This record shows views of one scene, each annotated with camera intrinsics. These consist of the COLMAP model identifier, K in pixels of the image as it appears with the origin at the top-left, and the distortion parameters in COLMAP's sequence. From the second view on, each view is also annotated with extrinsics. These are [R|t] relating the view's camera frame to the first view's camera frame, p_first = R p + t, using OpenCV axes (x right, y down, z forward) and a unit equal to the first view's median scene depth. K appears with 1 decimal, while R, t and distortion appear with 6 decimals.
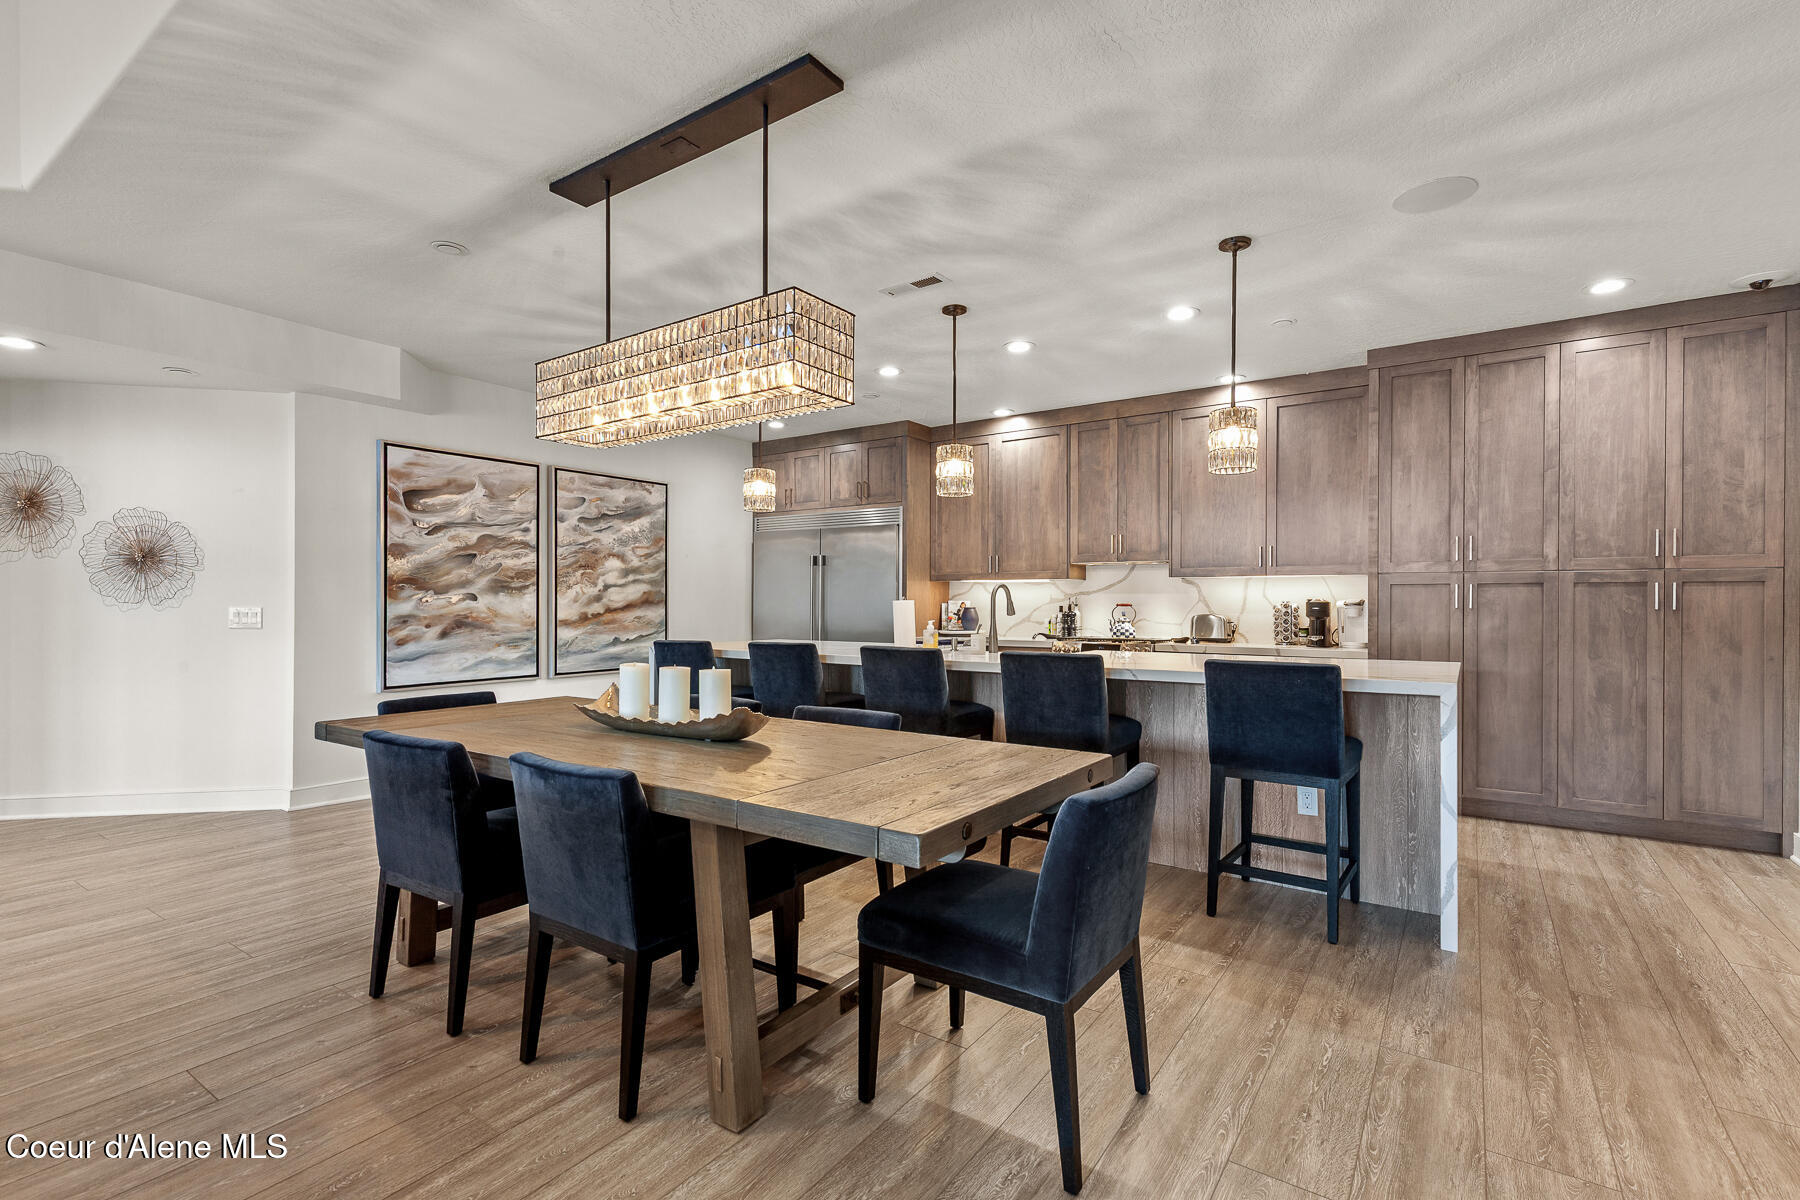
lens RADIAL K [[827.4, 0, 900.3], [0, 827.4, 603.0], [0, 0, 1]] dist [0.002891, -0.000056]
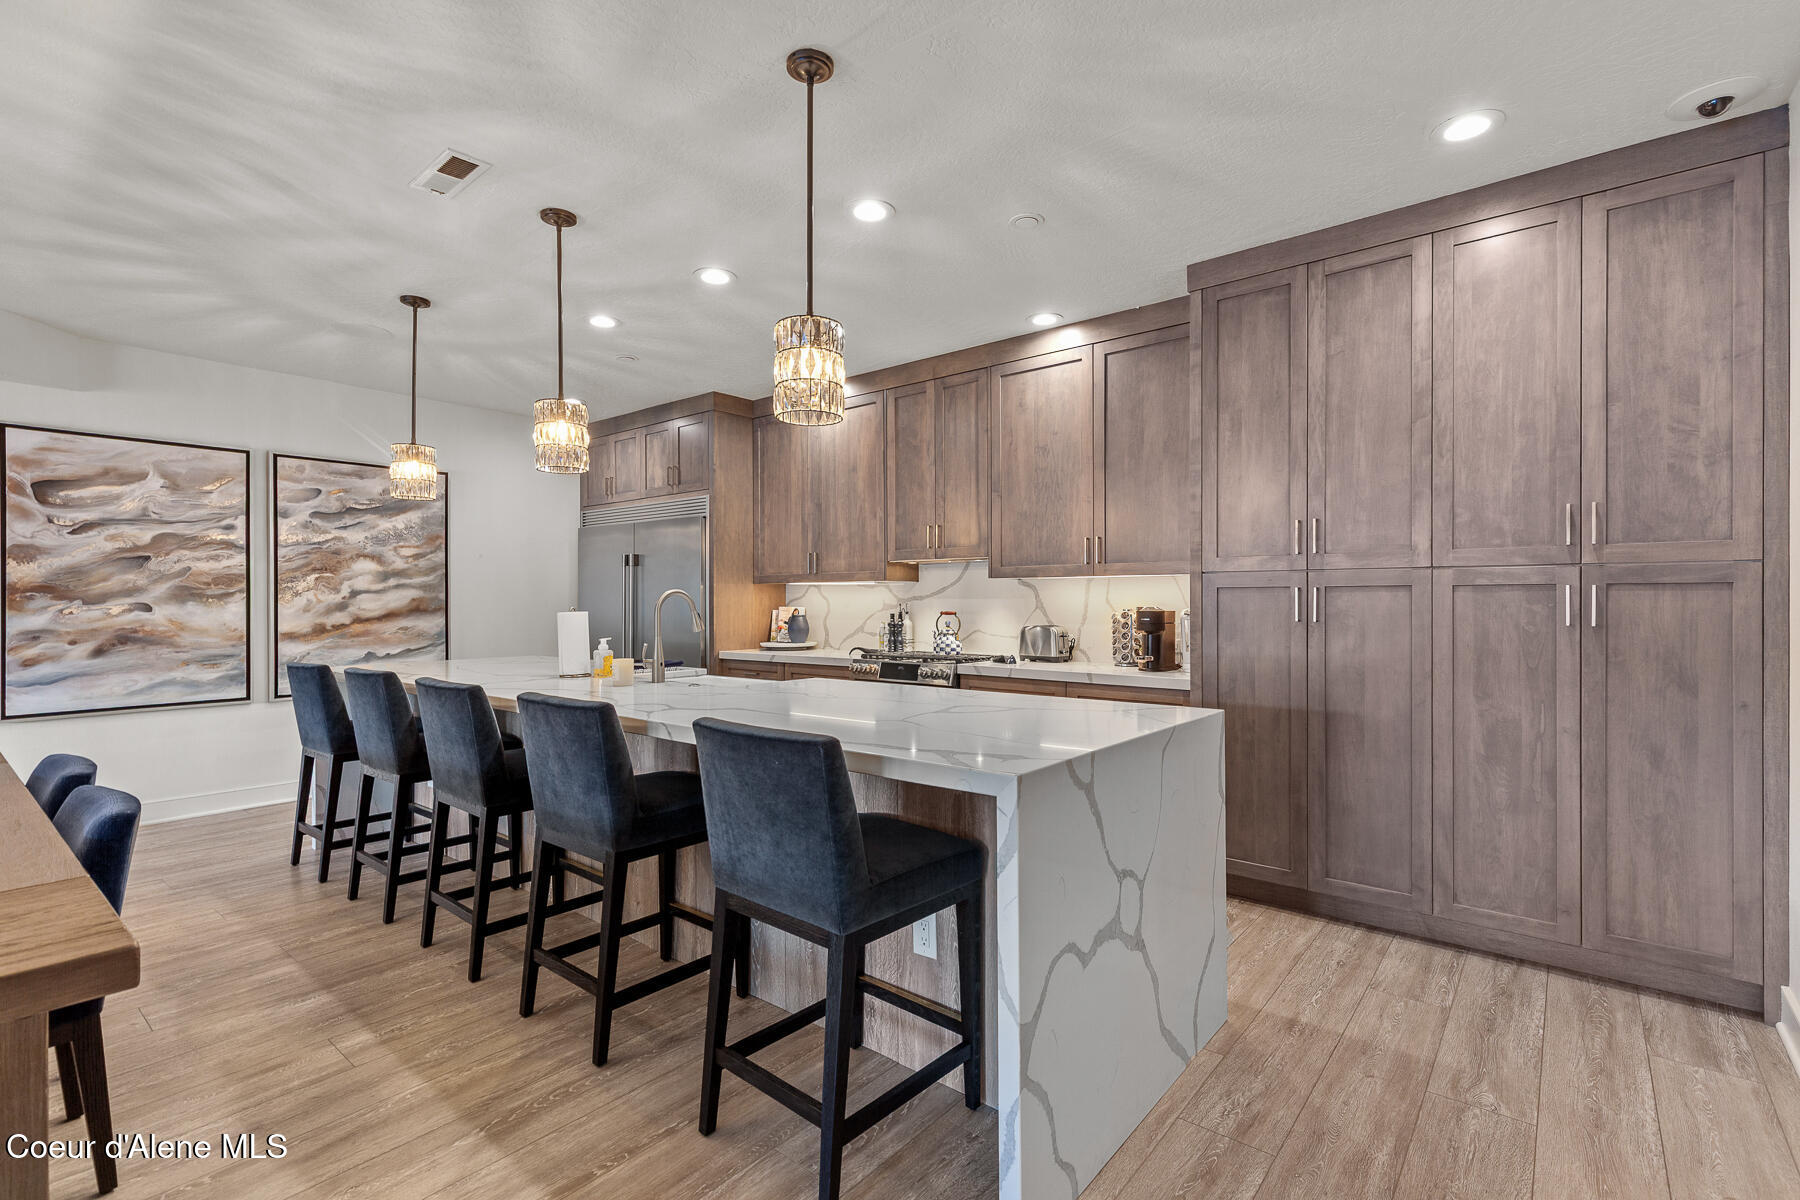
lens RADIAL K [[827.4, 0, 899.3], [0, 827.4, 599.5], [0, 0, 1]] dist [0.002891, -0.000056]
pose [[0.996725, -0.004286, -0.080753, 0.382616], [0.004120, 0.999989, -0.002221, -0.012144], [0.080761, 0.001881, 0.996732, 0.265590]]
